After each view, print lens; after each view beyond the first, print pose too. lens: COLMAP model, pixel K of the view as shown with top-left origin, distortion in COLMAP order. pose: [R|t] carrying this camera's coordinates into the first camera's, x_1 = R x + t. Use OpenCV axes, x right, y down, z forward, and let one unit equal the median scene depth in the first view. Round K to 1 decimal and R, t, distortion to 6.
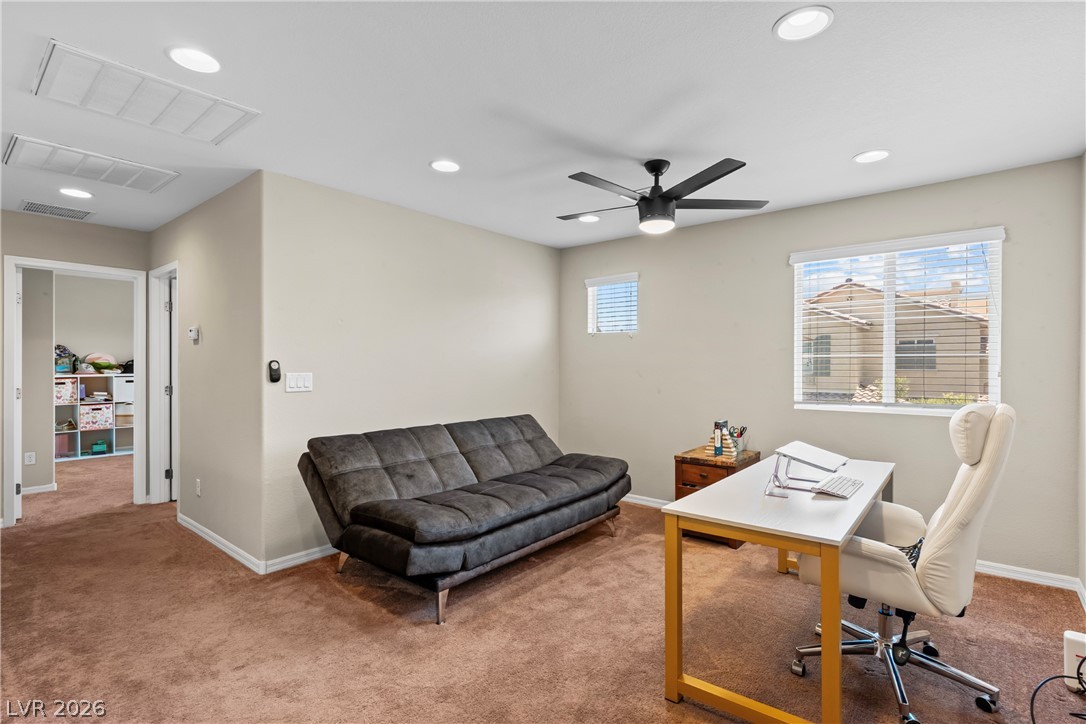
lens RADIAL K [[512.0, 0, 543.1], [0, 512.0, 371.3], [0, 0, 1]] dist [-0.020376, -0.000858]
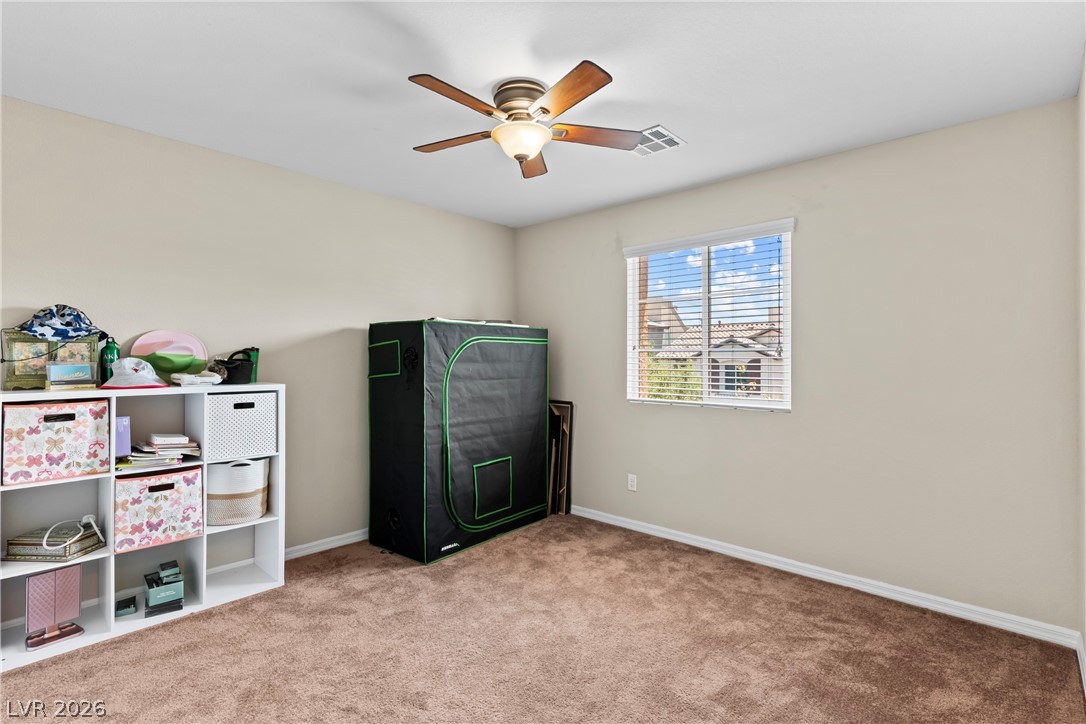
lens RADIAL K [[512.0, 0, 543.9], [0, 512.0, 351.2], [0, 0, 1]] dist [-0.020376, -0.000858]
pose [[0.999905, 0.006985, -0.011882, -0.612285], [-0.007326, 0.999557, -0.028858, -0.012305], [0.011675, 0.028942, 0.999513, 0.643124]]
